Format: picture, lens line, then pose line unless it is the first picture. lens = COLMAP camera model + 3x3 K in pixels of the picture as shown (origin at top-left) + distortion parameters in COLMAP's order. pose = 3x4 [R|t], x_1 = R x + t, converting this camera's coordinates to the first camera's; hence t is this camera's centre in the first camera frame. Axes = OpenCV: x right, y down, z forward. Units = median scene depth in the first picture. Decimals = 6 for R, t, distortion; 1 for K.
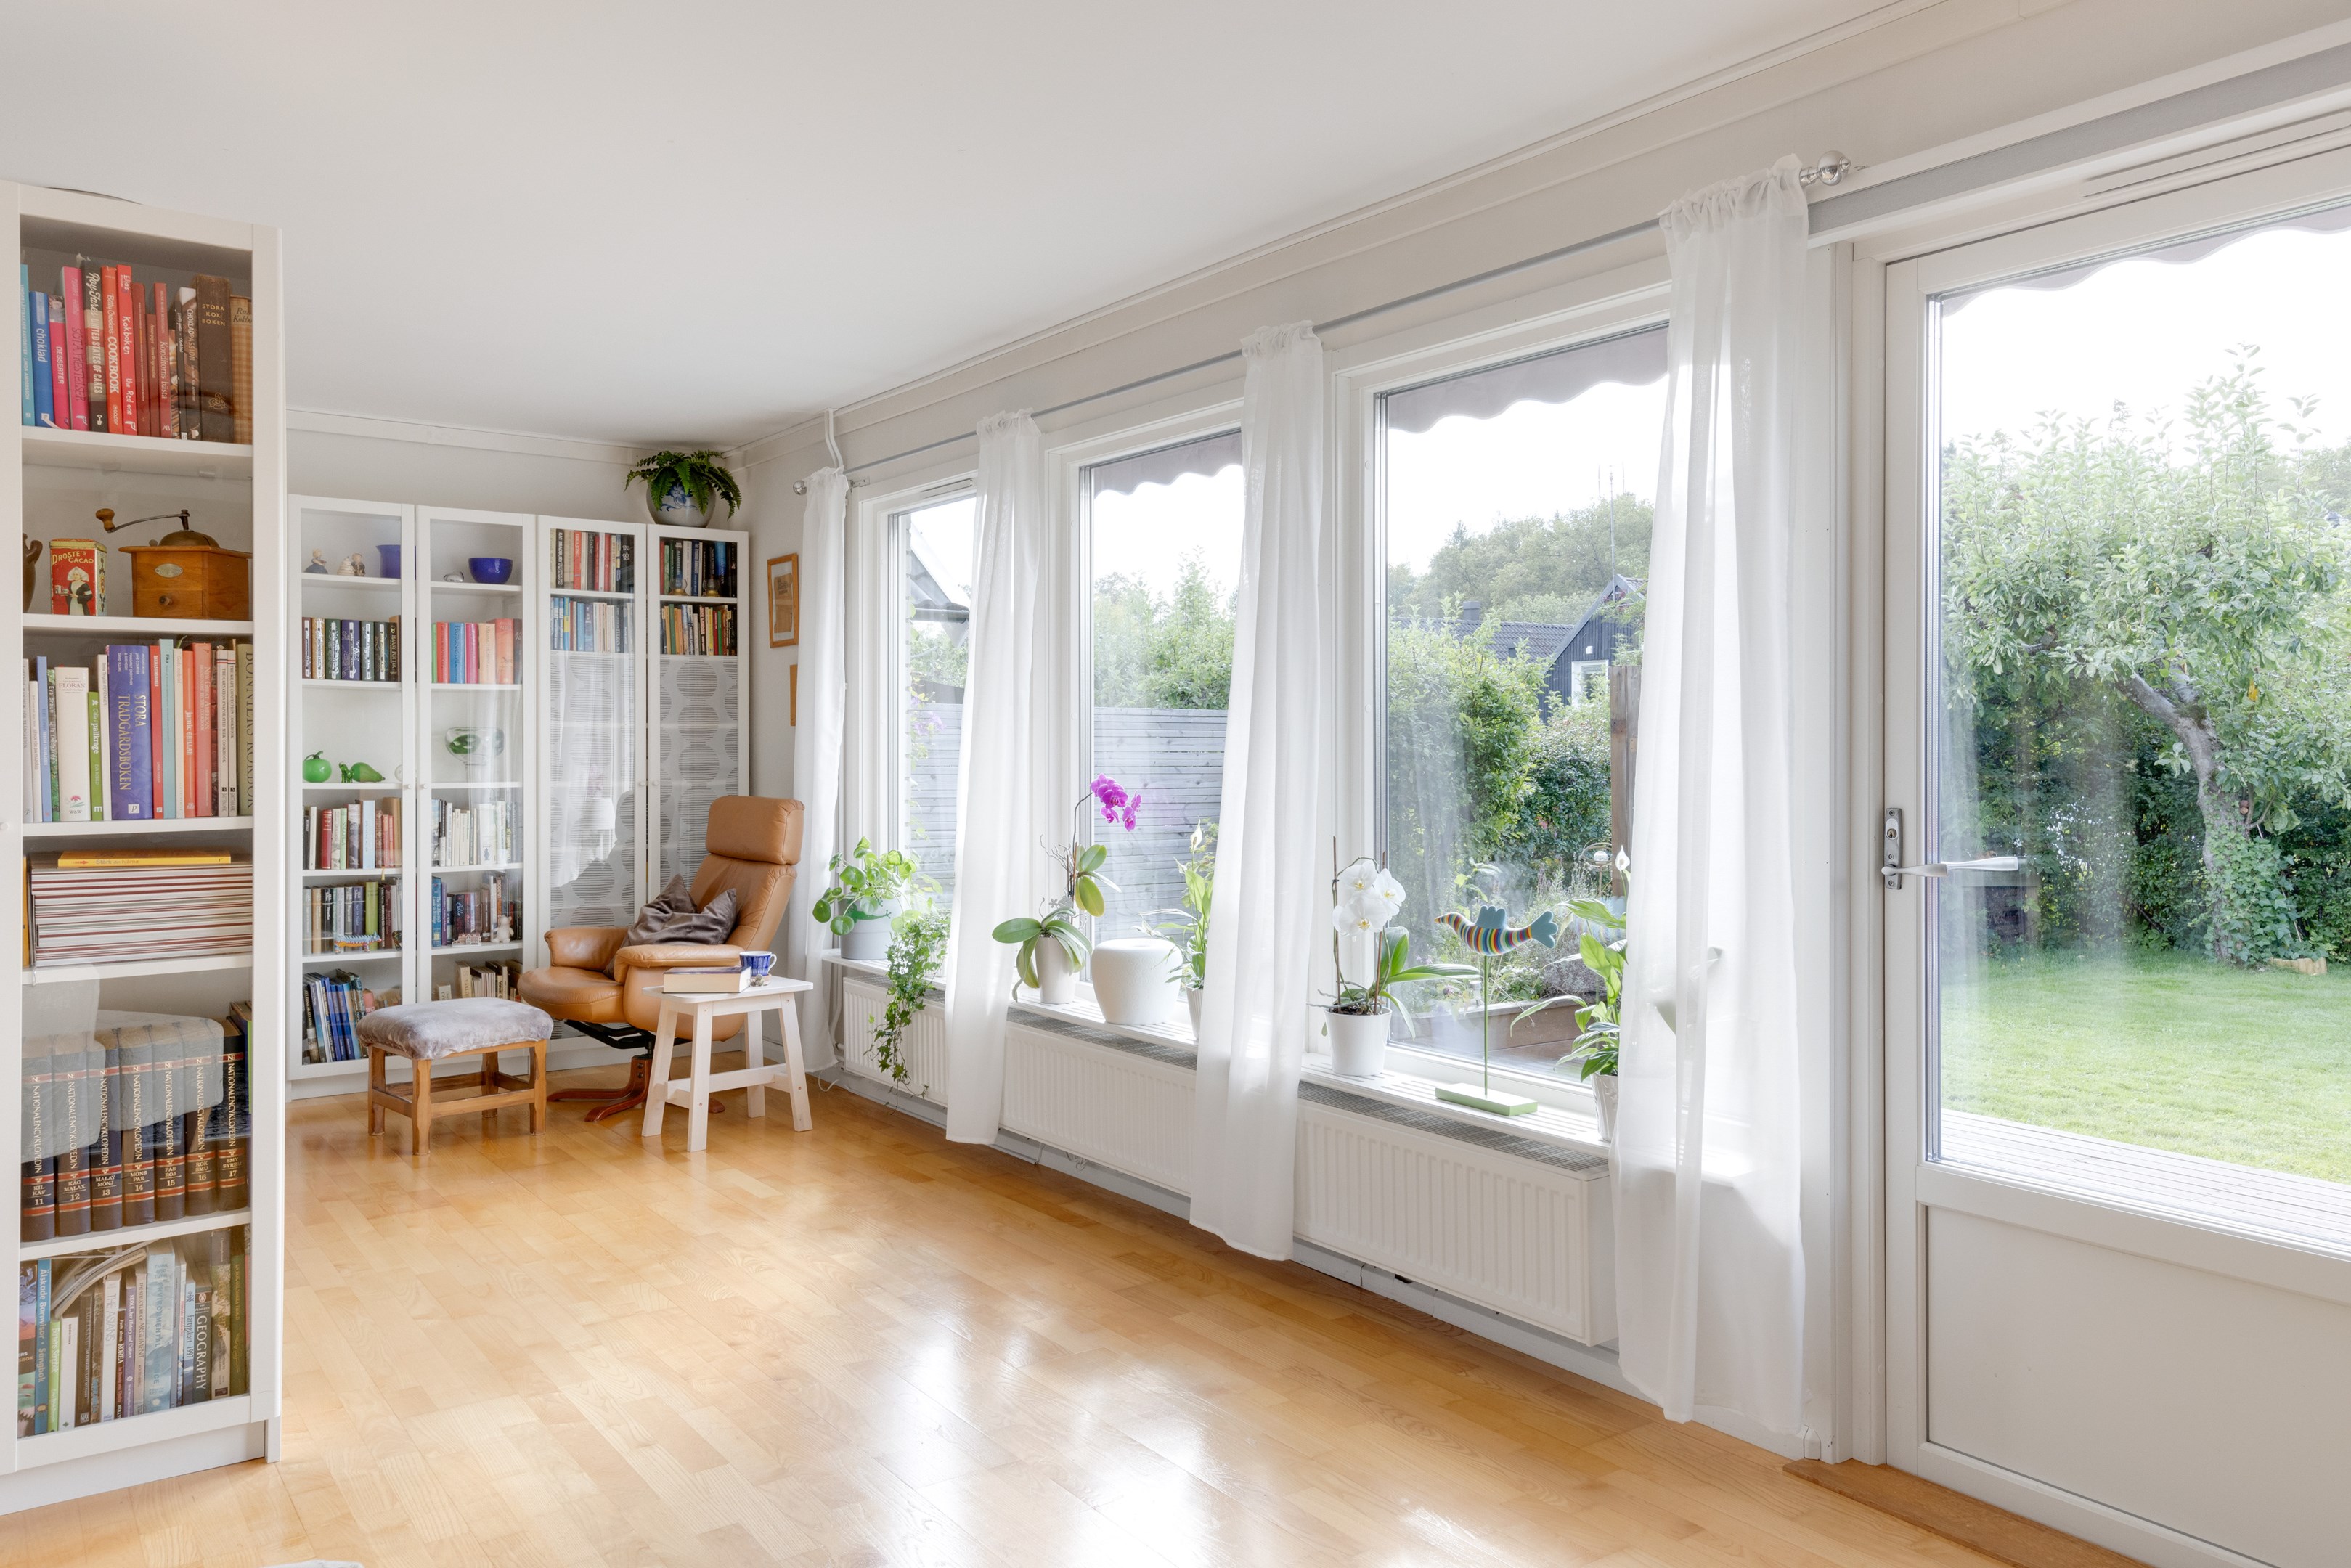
lens RADIAL K [[1595.0, 0, 1171.5], [0, 1595.0, 764.8], [0, 0, 1]] dist [0.011325, -0.000463]
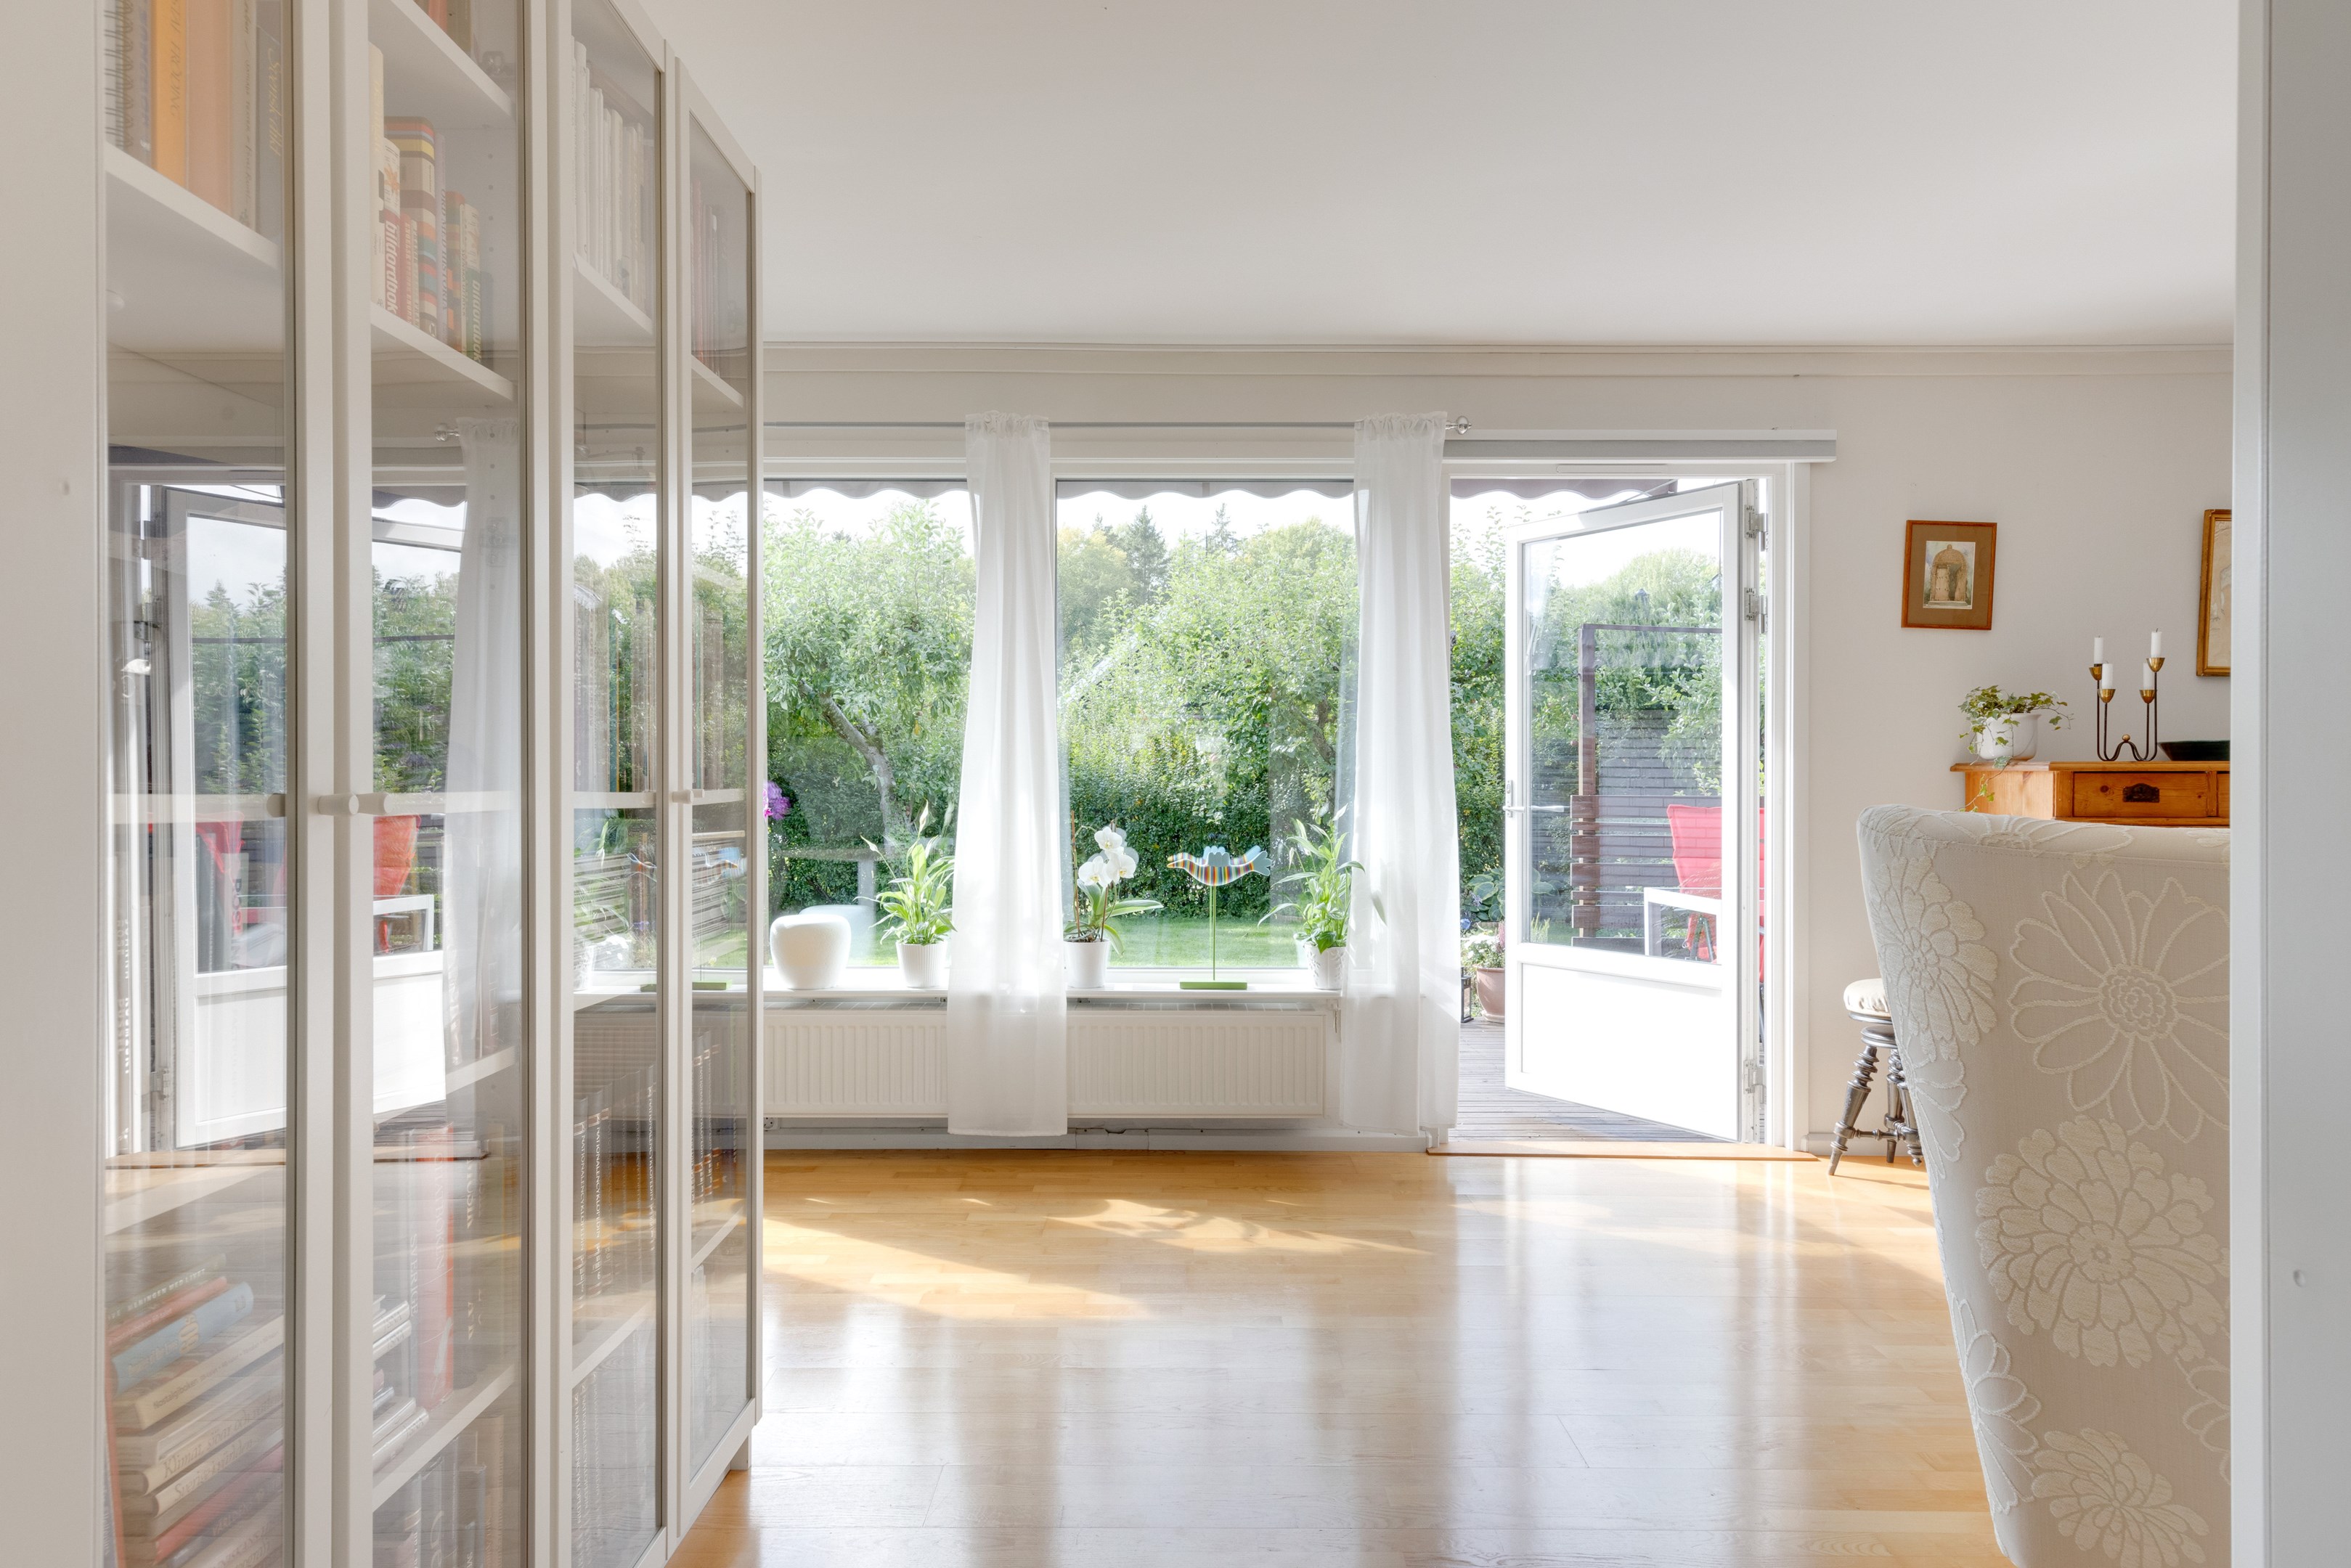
lens RADIAL K [[1448.5, 0, 1180.3], [0, 1448.5, 780.9], [0, 0, 1]] dist [-0.004661, -0.000432]
pose [[0.586577, -0.002542, 0.809889, -0.481495], [0.008997, 0.999954, -0.003378, 0.014855], [-0.809843, 0.009268, 0.586573, 0.129634]]
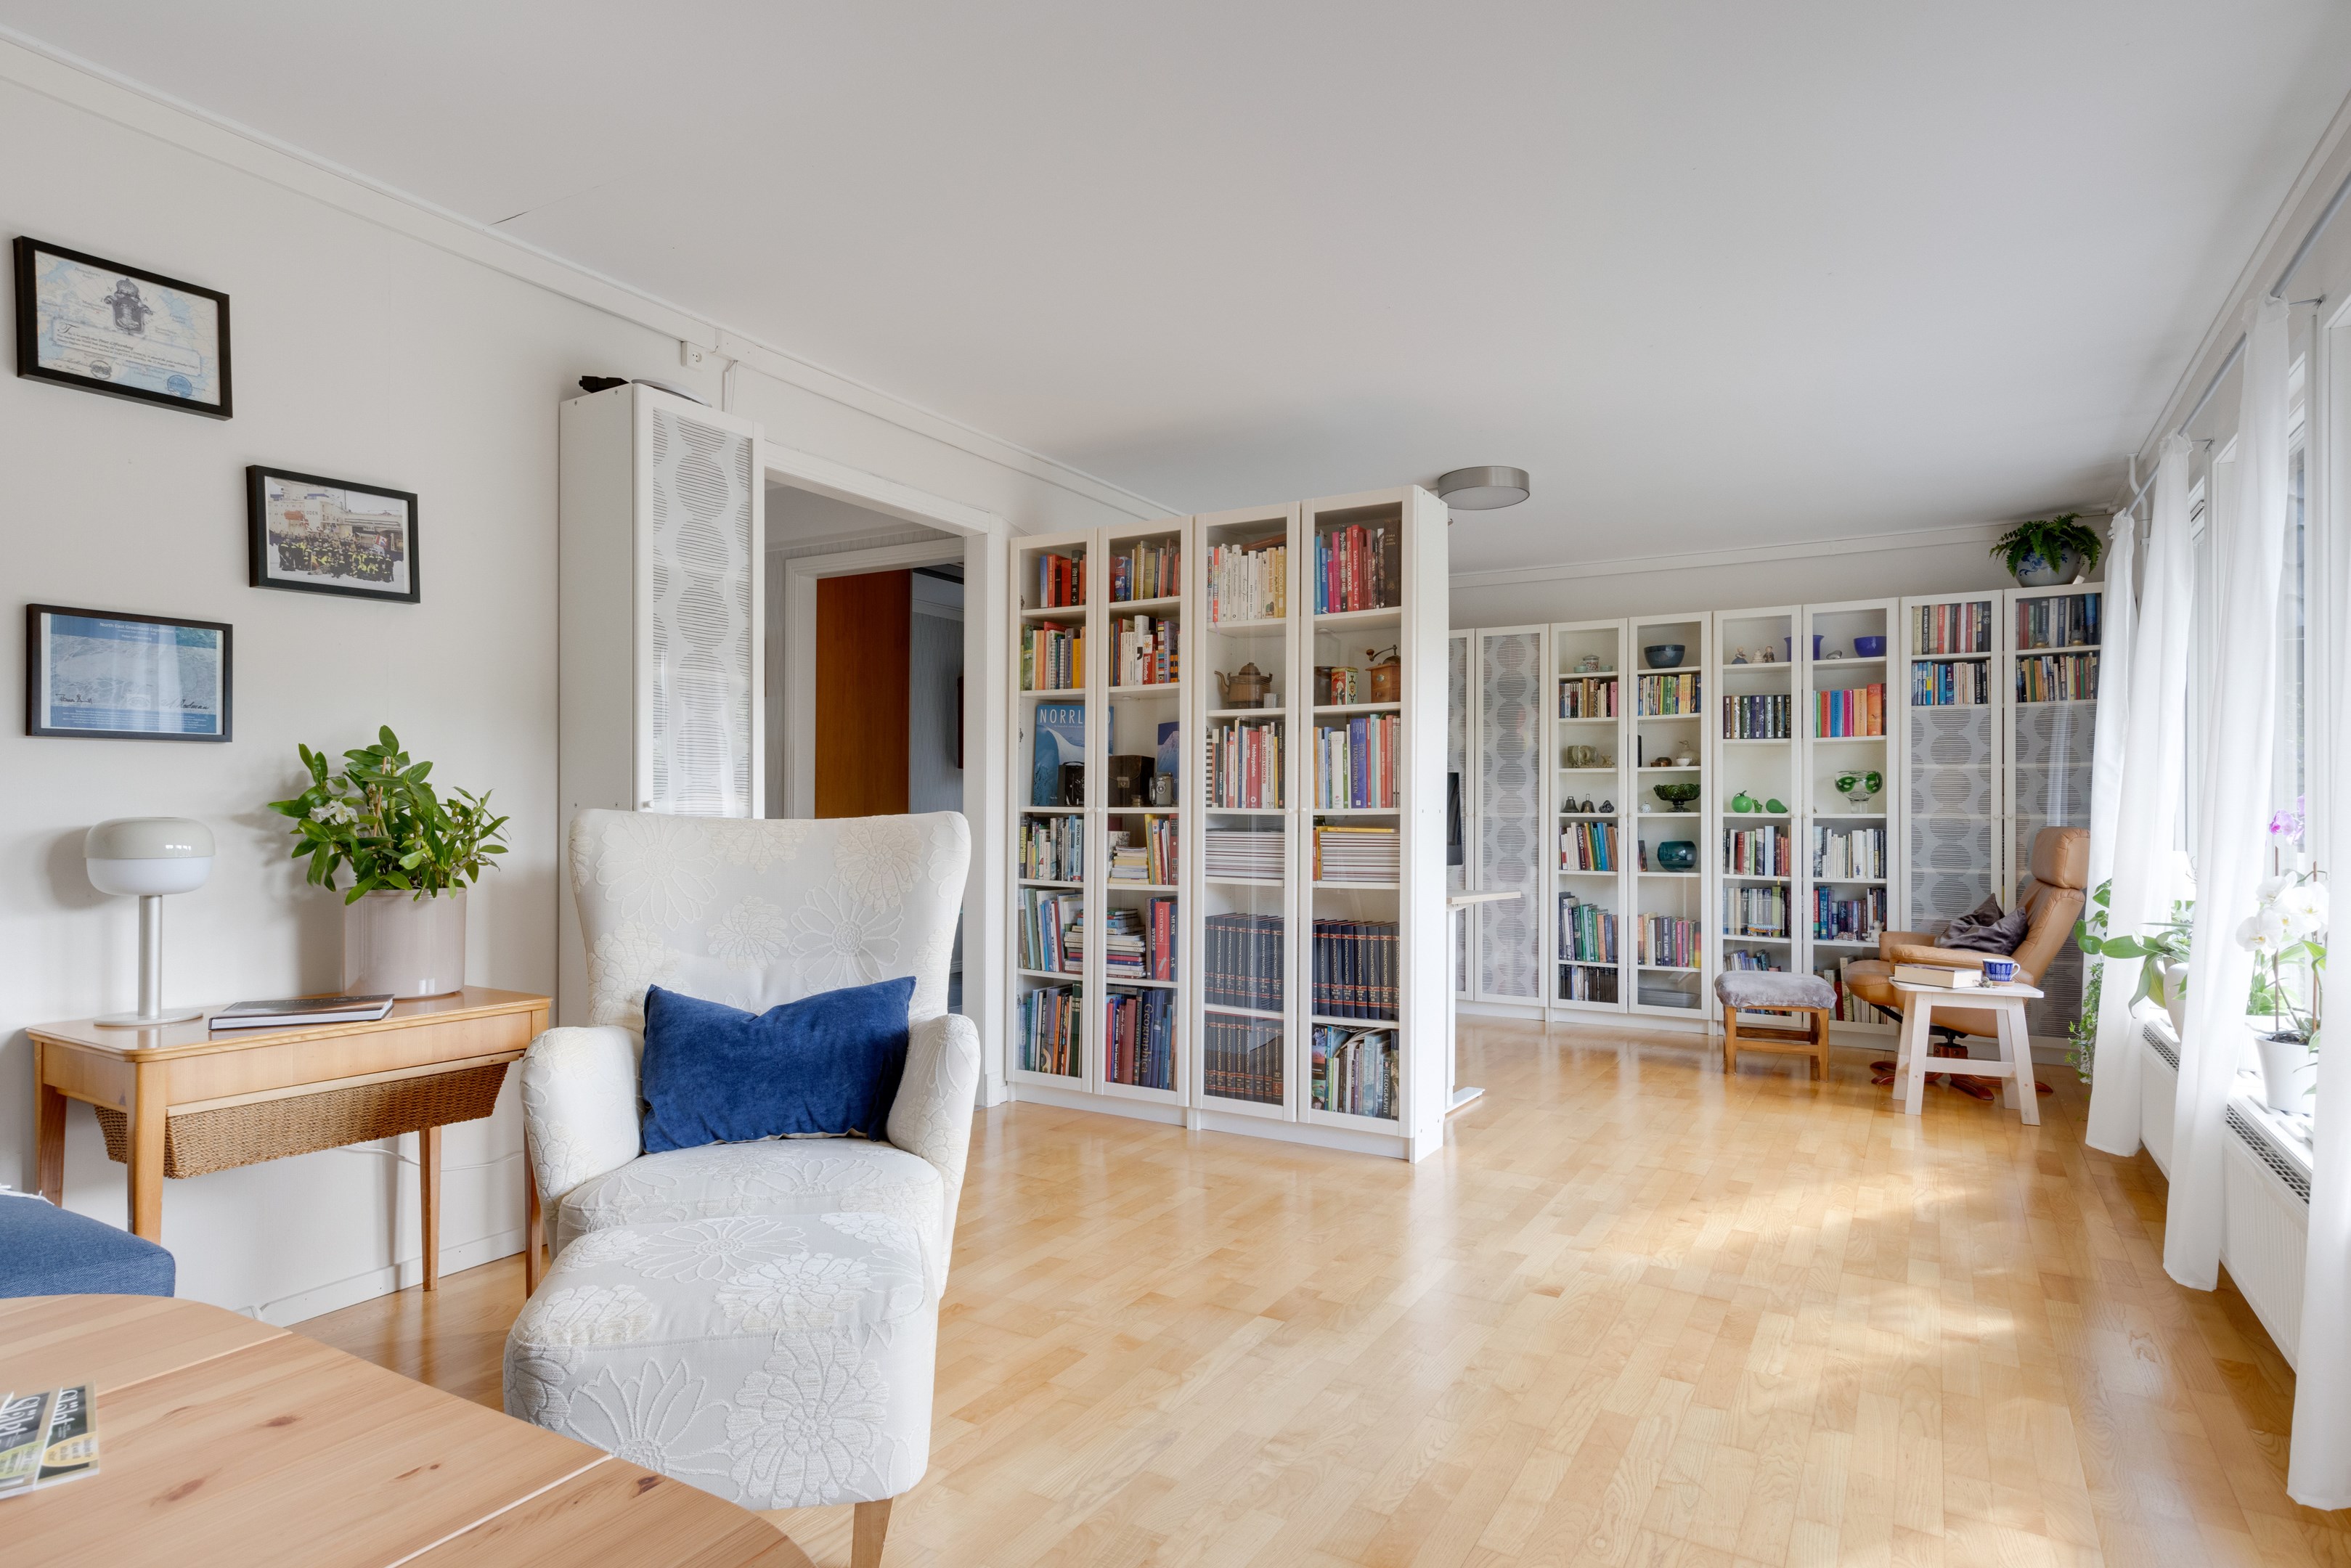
lens RADIAL K [[1293.1, 0, 1103.4], [0, 1293.1, 827.4], [0, 0, 1]] dist [0.011238, 0.000648]
pose [[0.368995, 0.014817, -0.929313, 0.319725], [-0.015098, 0.999837, 0.009947, 0.021252], [0.929309, 0.010361, 0.369158, 0.060923]]
